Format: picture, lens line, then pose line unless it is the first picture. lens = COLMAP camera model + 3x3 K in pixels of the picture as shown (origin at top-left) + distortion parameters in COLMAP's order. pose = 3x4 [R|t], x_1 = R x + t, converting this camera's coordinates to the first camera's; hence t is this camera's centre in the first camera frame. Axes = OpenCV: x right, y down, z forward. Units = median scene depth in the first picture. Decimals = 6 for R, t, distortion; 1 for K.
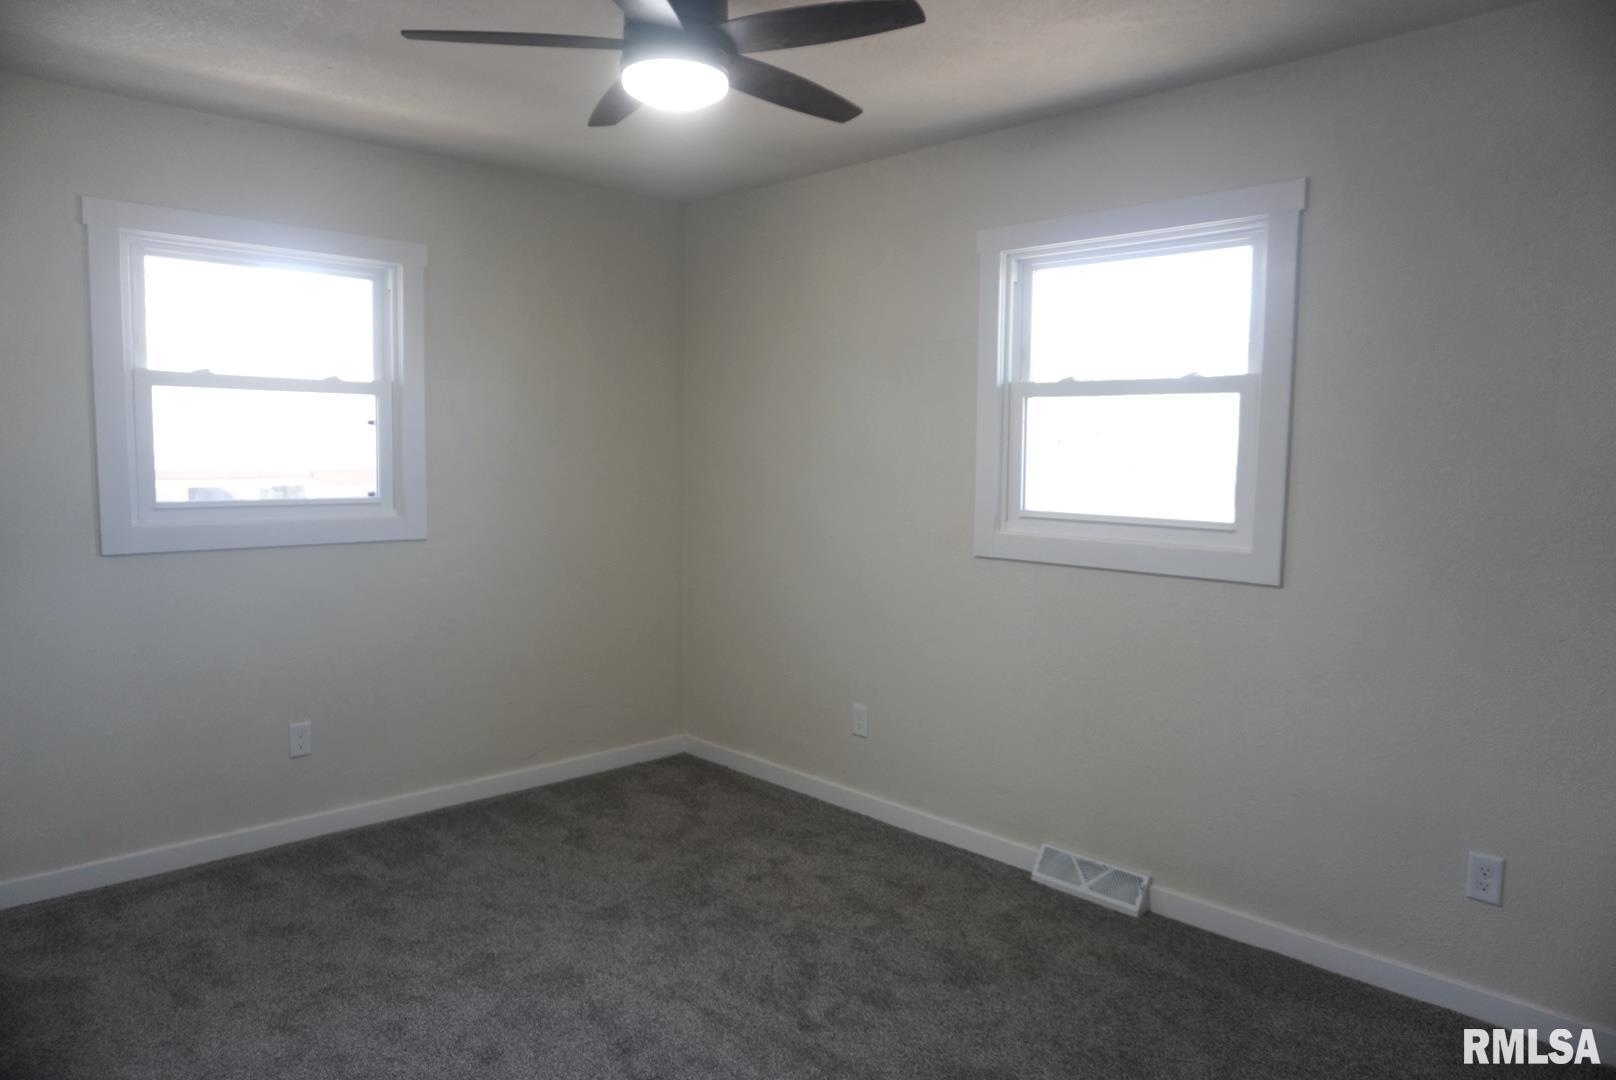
lens RADIAL K [[1069.4, 0, 819.2], [0, 1069.4, 529.6], [0, 0, 1]] dist [-0.040329, 0.028112]
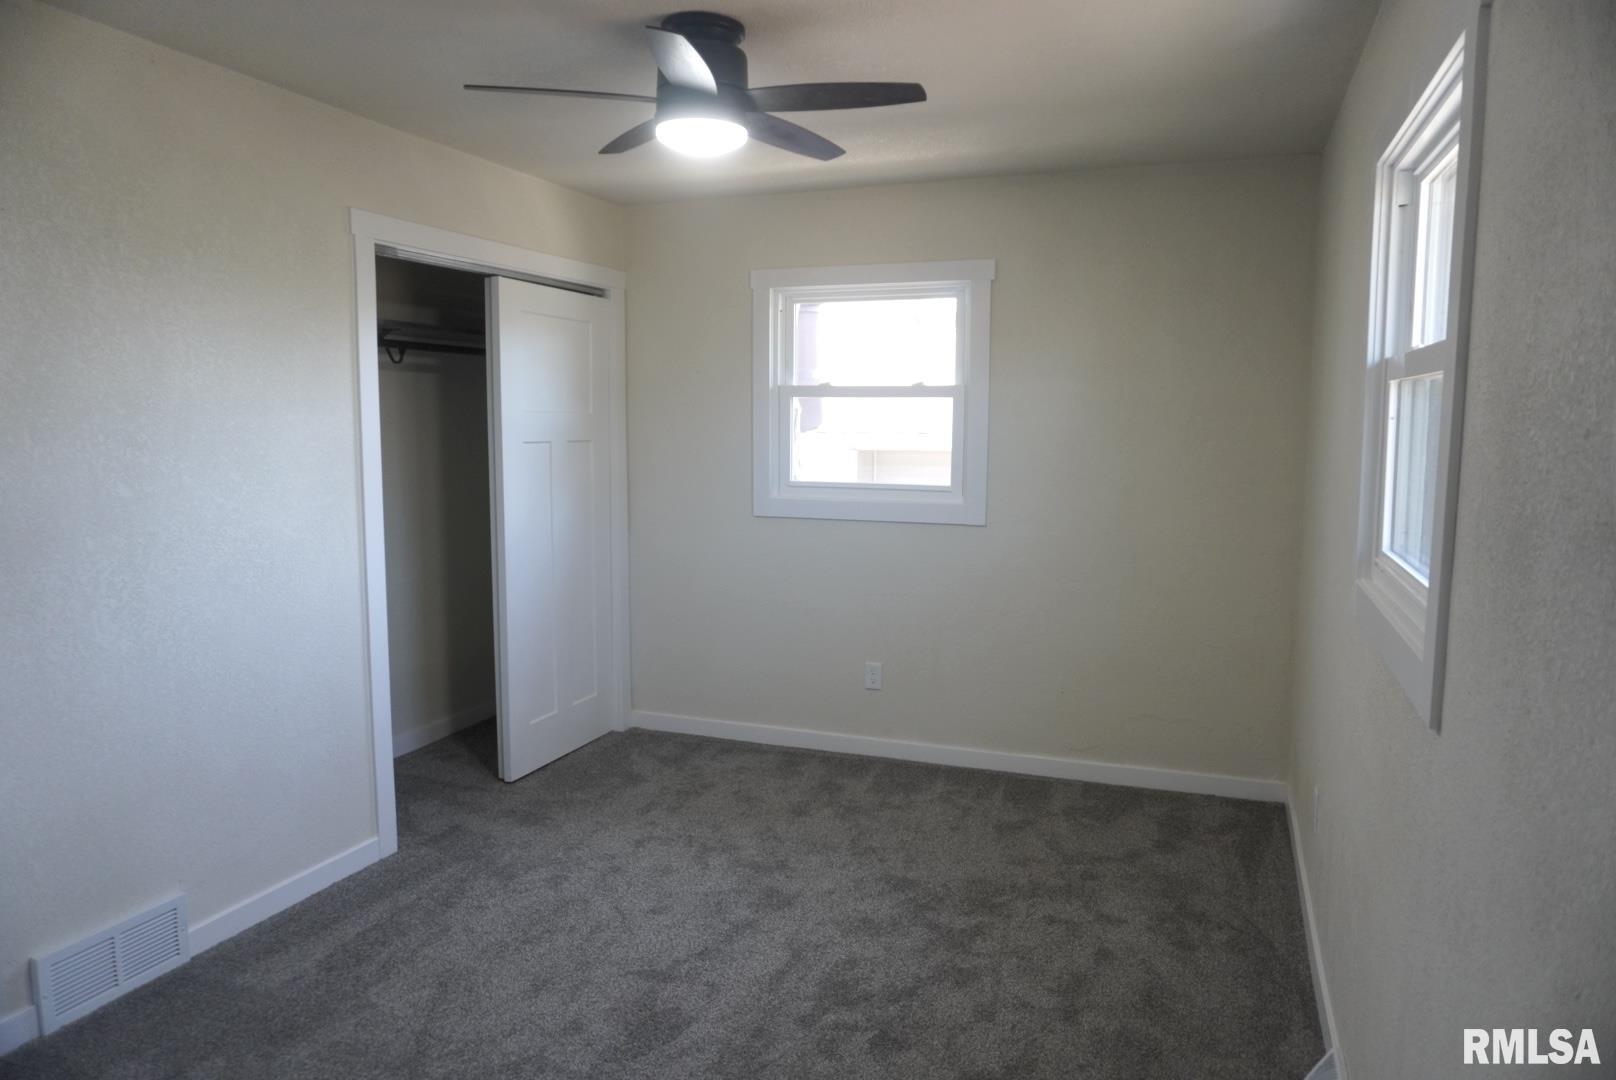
lens RADIAL K [[1069.4, 0, 815.2], [0, 1069.4, 539.0], [0, 0, 1]] dist [-0.040329, 0.028112]
pose [[0.437379, 0.091039, -0.894657, 0.636467], [-0.070220, 0.995282, 0.066949, -0.045683], [0.896532, 0.033540, 0.441708, 0.400419]]
